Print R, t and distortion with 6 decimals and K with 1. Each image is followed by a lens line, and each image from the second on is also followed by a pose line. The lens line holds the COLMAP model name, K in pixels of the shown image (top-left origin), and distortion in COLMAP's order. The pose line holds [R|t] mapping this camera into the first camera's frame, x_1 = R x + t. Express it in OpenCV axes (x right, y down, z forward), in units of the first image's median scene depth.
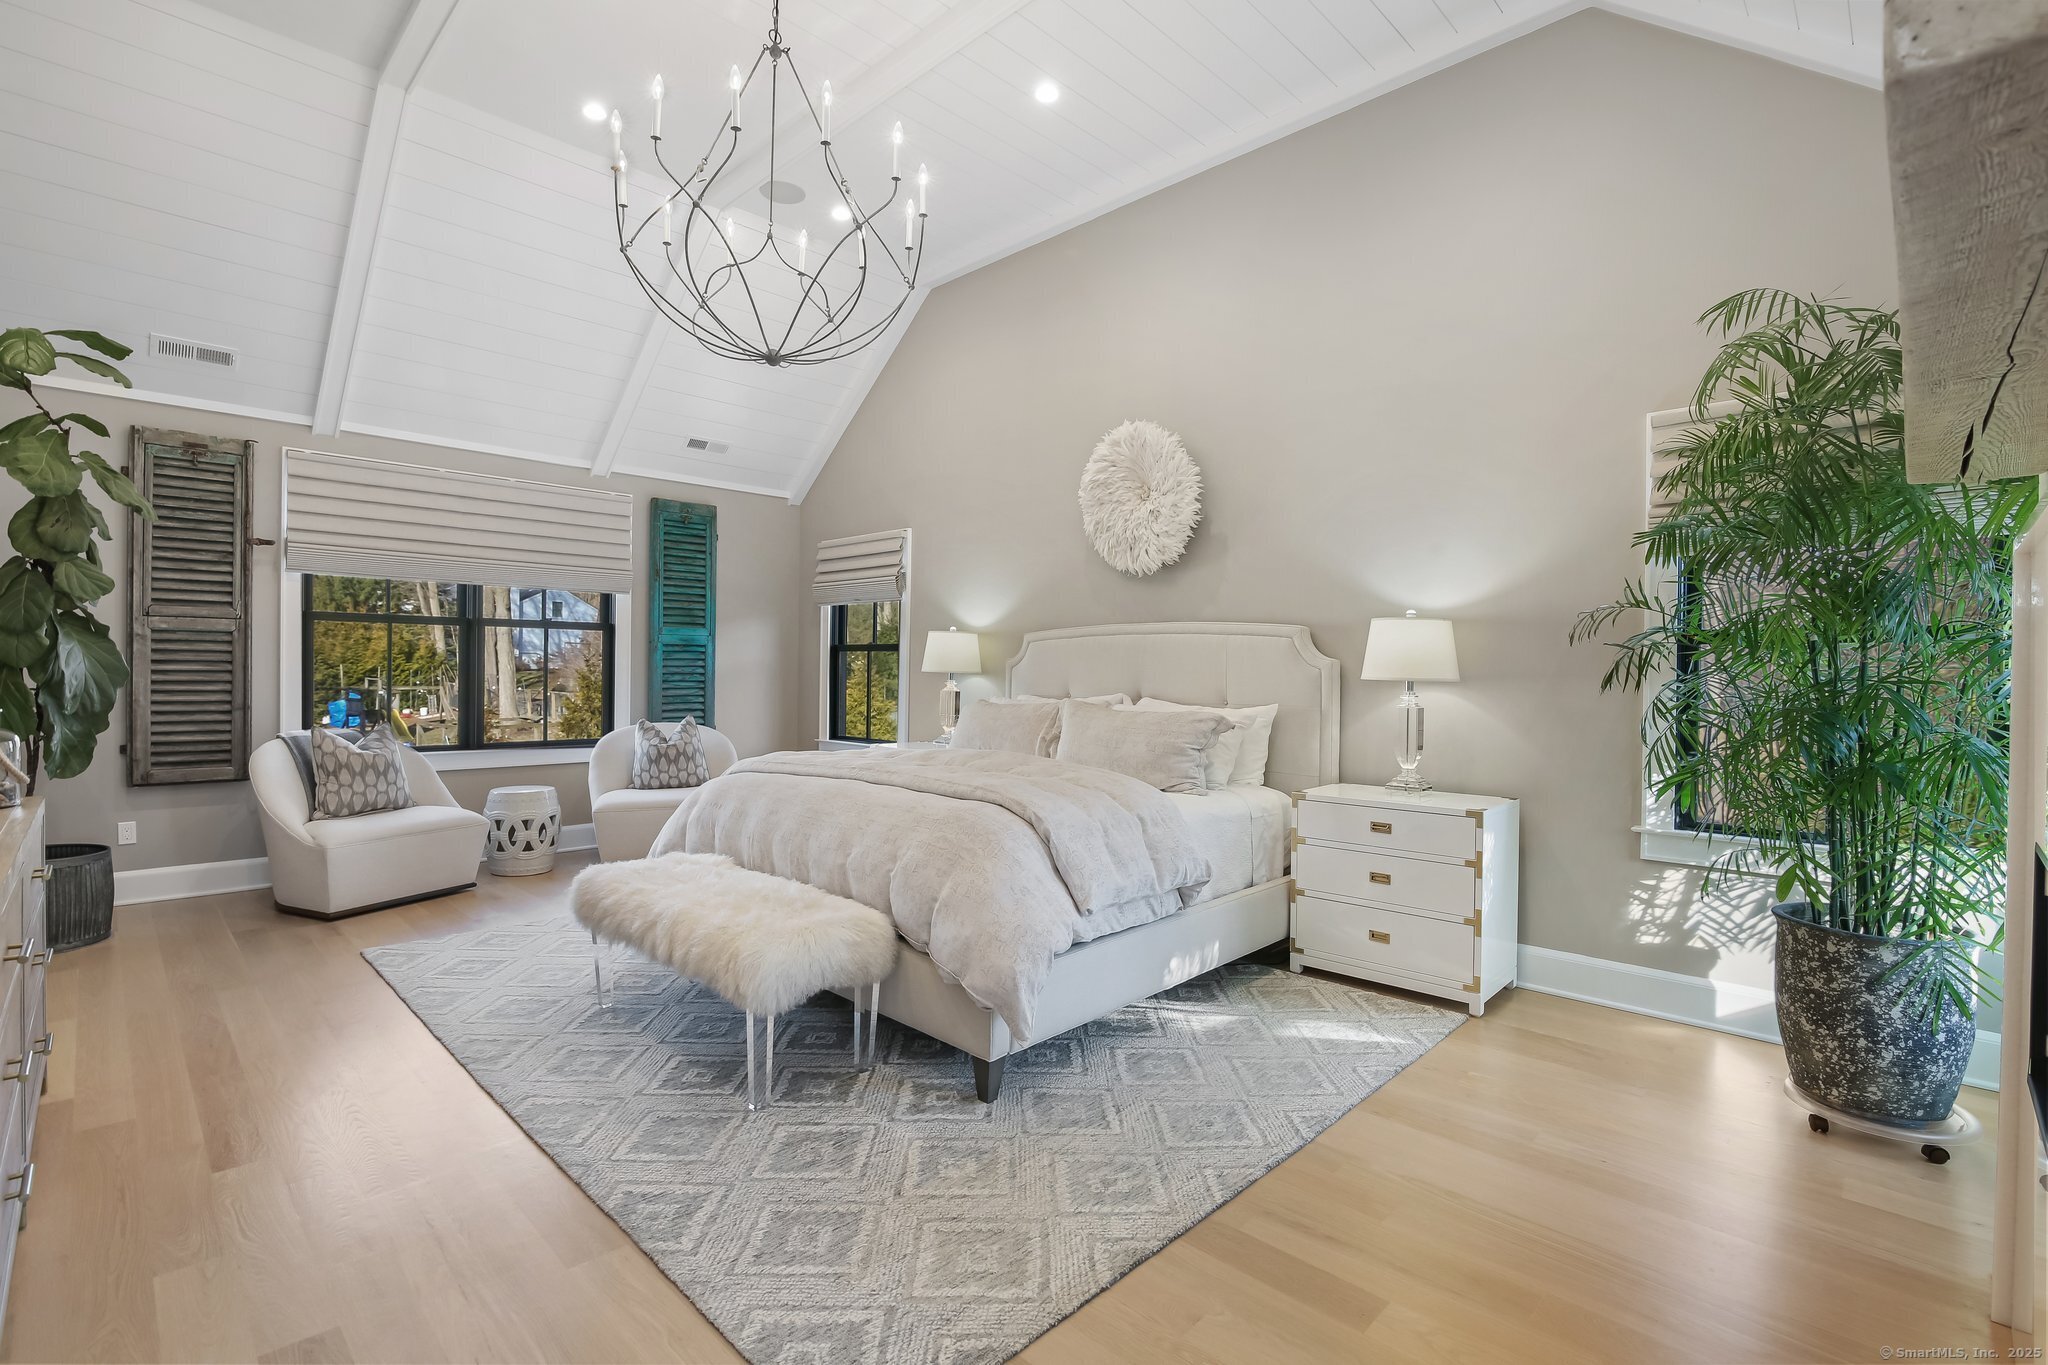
lens RADIAL K [[940.1, 0, 1035.3], [0, 940.1, 679.0], [0, 0, 1]] dist [-0.020106, 0.001231]
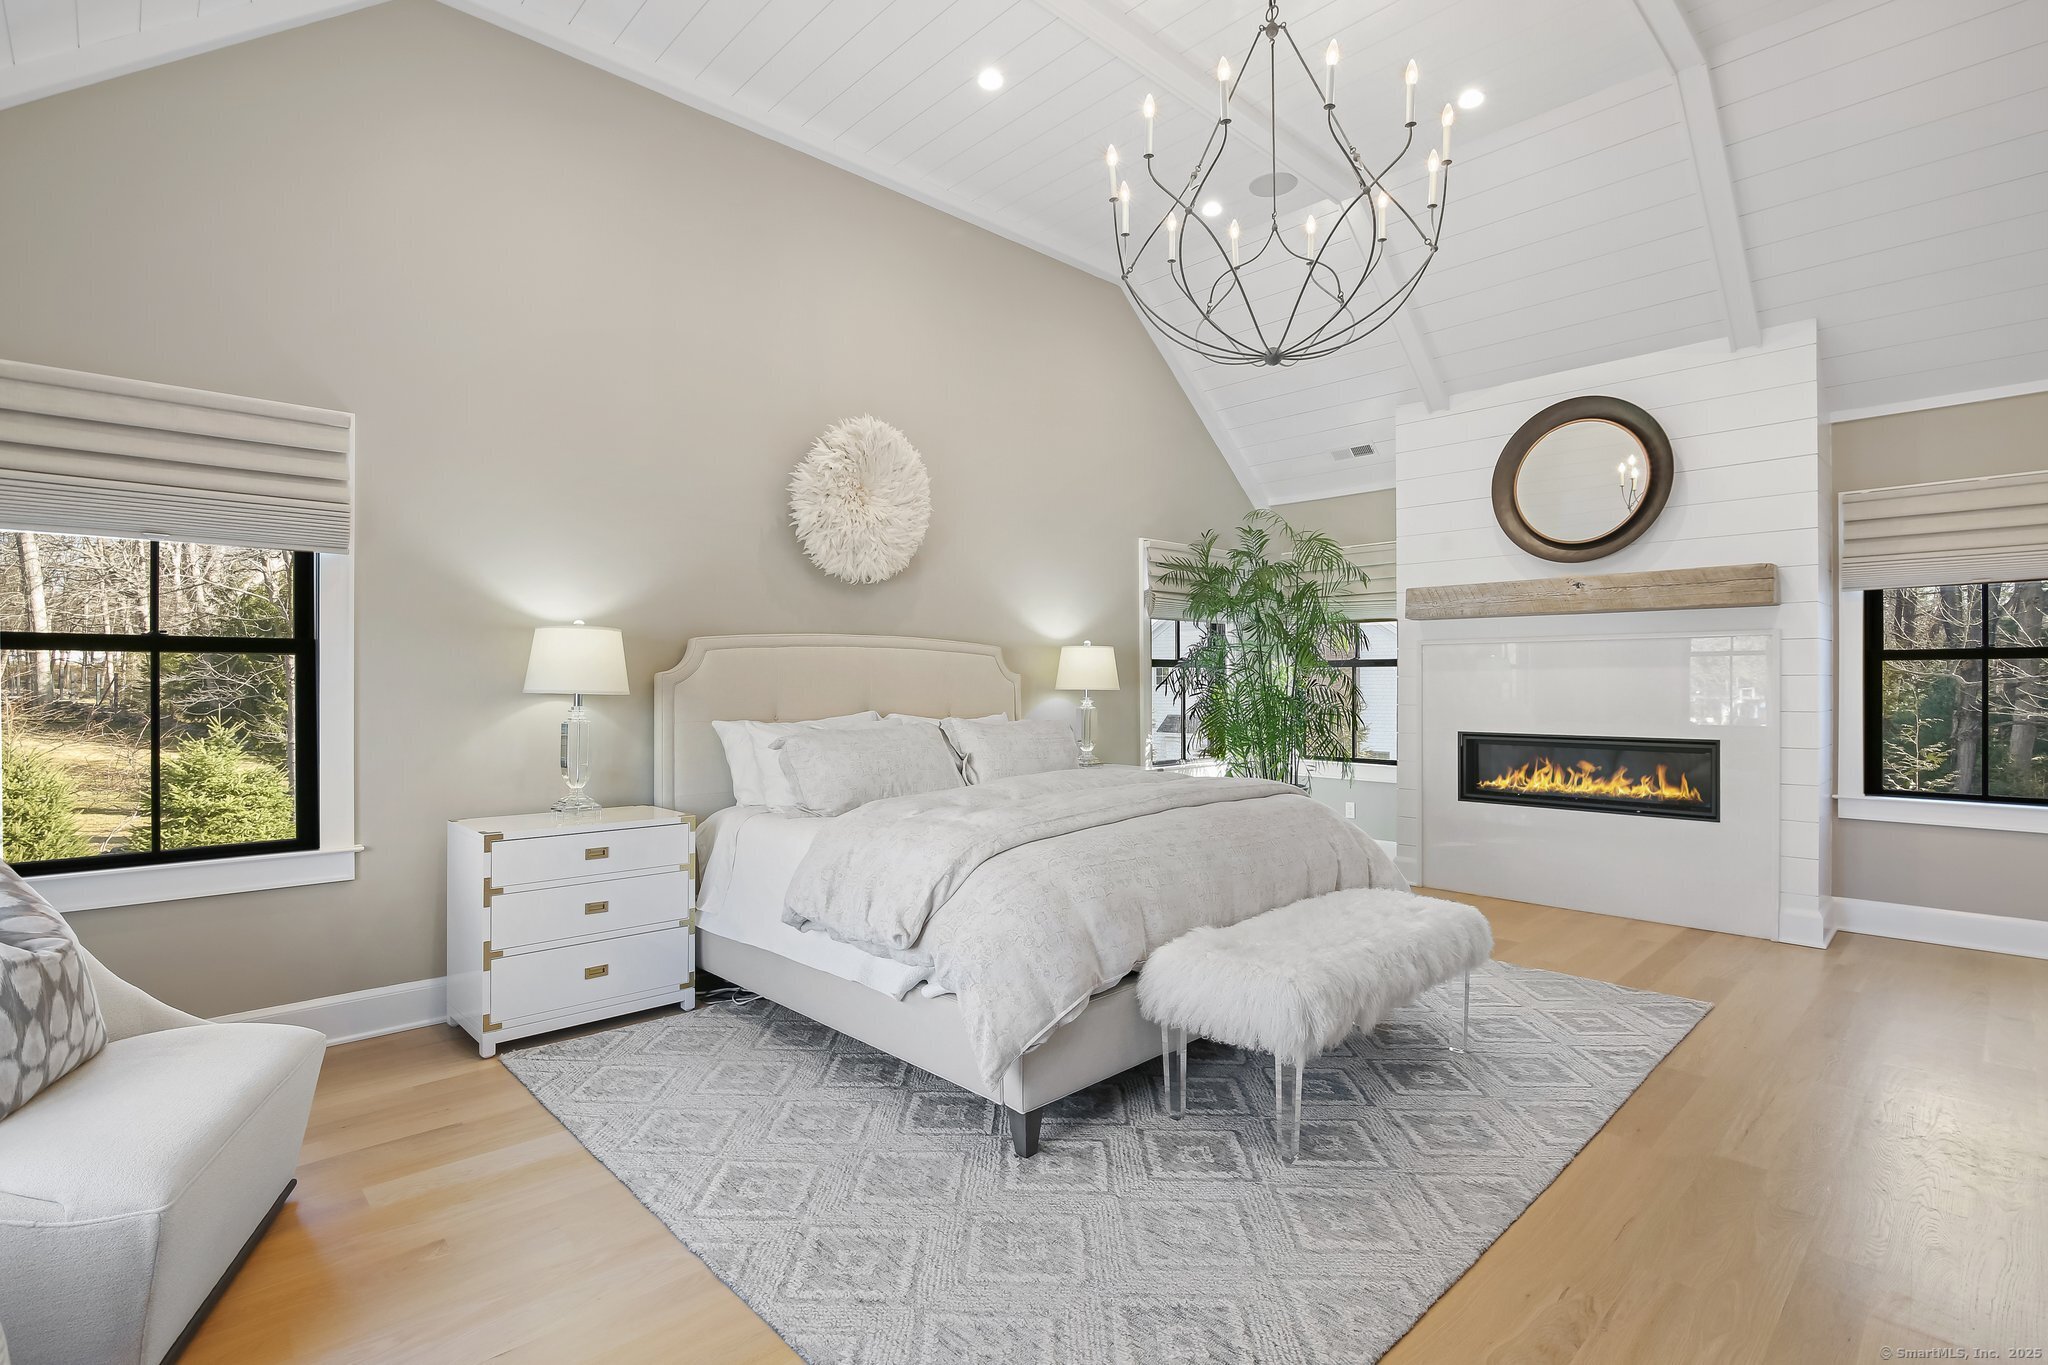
lens RADIAL K [[940.1, 0, 1035.3], [0, 940.1, 679.0], [0, 0, 1]] dist [-0.020106, 0.001231]
pose [[0.039604, -0.002221, 0.999213, -1.228864], [0.011486, 0.999932, 0.001767, -0.023372], [-0.999149, 0.011407, 0.039627, 1.206261]]
